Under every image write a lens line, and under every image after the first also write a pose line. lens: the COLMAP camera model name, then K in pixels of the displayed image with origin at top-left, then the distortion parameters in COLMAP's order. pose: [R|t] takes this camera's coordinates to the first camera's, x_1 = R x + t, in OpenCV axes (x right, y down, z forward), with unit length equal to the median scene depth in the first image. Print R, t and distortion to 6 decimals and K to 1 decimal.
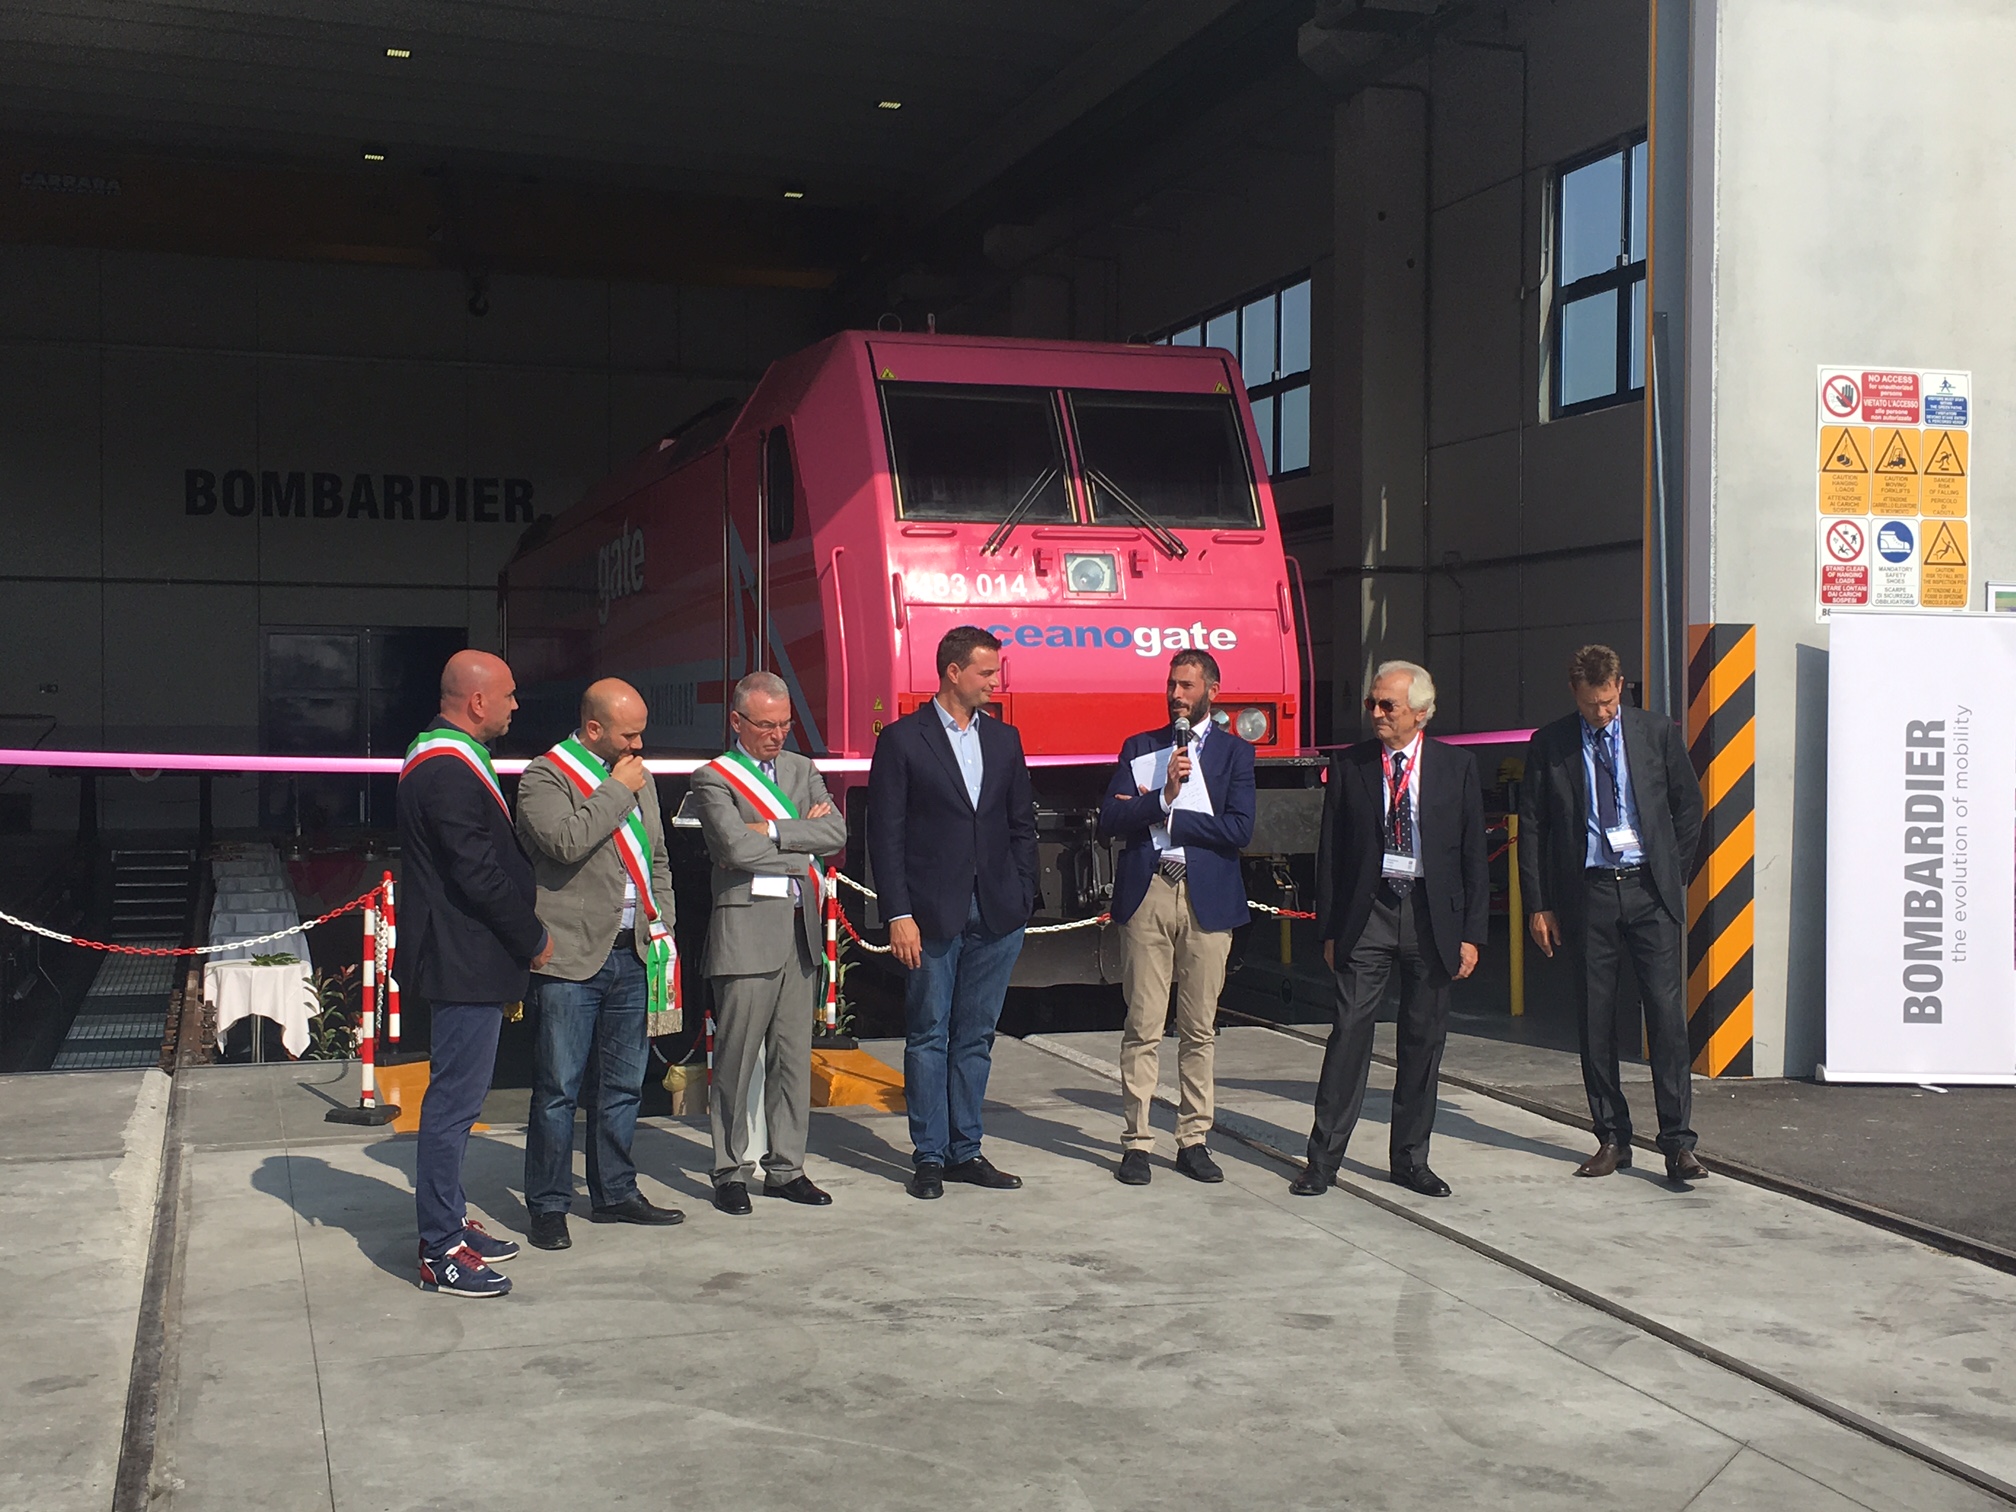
lens RADIAL K [[2439.6, 0, 976.4], [0, 2439.6, 724.2], [0, 0, 1]] dist [0.069258, 0.000000]
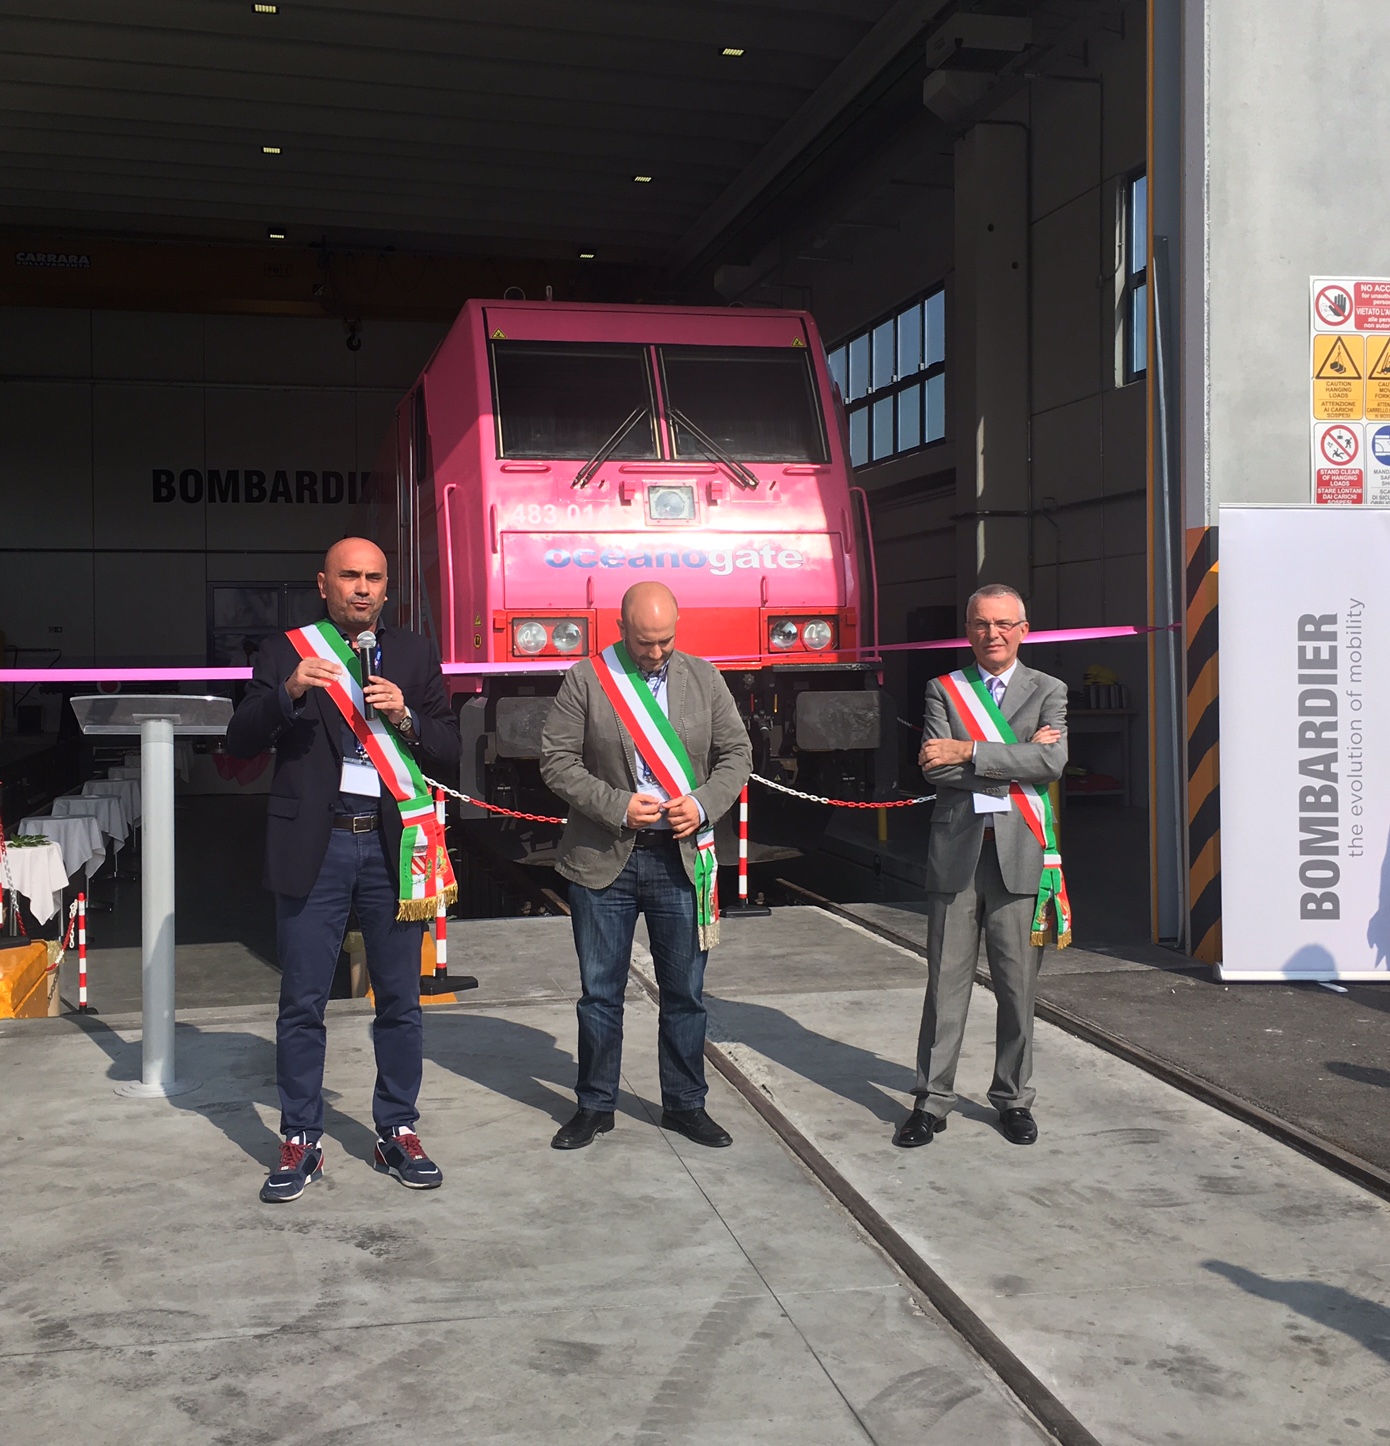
lens RADIAL K [[1688.2, 0, 657.2], [0, 1688.2, 641.9], [0, 0, 1]] dist [0.063985, 0.000000]
pose [[0.996786, -0.012542, -0.079120, 0.102508], [0.012062, 0.999906, -0.006544, 0.007925], [0.079195, 0.005569, 0.996844, 0.219046]]
